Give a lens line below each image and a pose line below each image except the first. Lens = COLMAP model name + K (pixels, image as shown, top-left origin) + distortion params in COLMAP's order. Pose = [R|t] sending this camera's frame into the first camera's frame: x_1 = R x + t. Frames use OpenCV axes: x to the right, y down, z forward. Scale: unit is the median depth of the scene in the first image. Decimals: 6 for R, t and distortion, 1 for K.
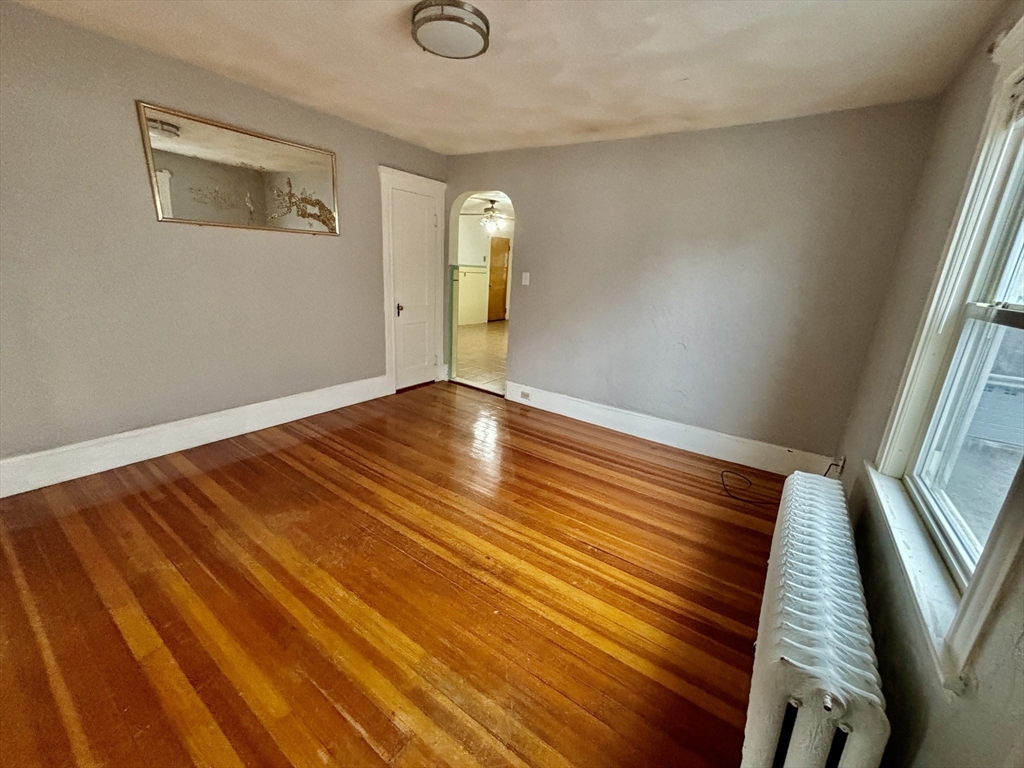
lens RADIAL K [[412.4, 0, 508.7], [0, 412.4, 381.9], [0, 0, 1]] dist [0.002023, -0.001244]
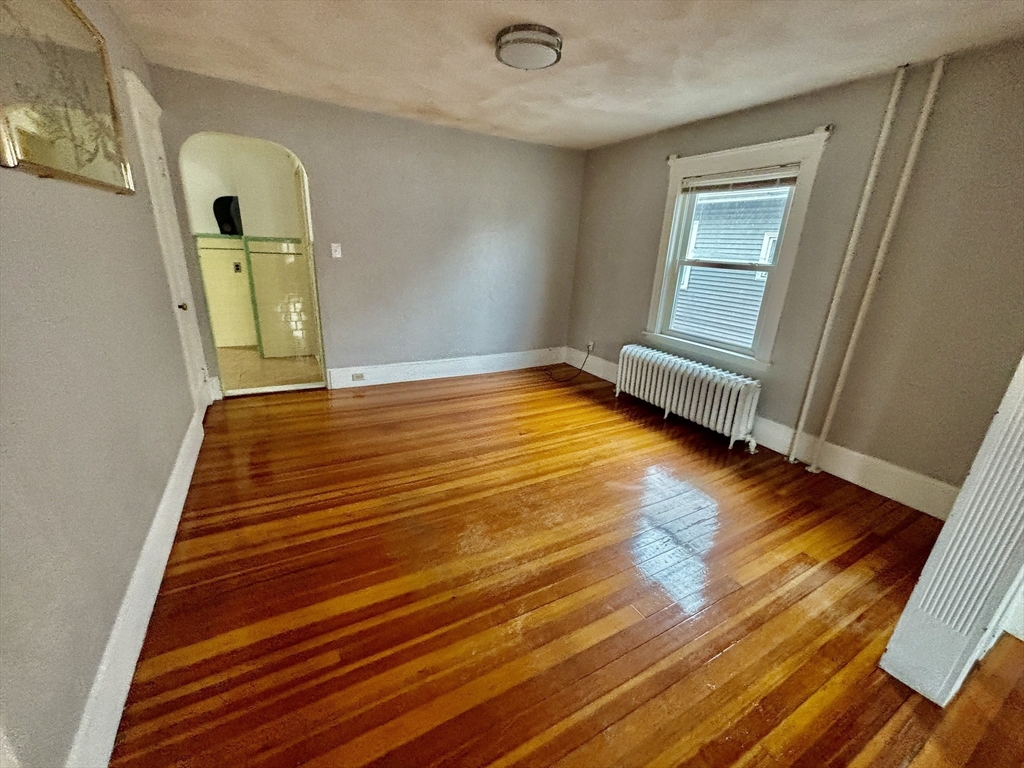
lens RADIAL K [[412.4, 0, 511.5], [0, 412.4, 386.4], [0, 0, 1]] dist [0.002023, -0.001244]
pose [[0.428525, -0.324258, 0.843341, -0.973555], [0.222706, 0.942493, 0.249218, -0.165180], [-0.875653, 0.081021, 0.476095, 0.389252]]
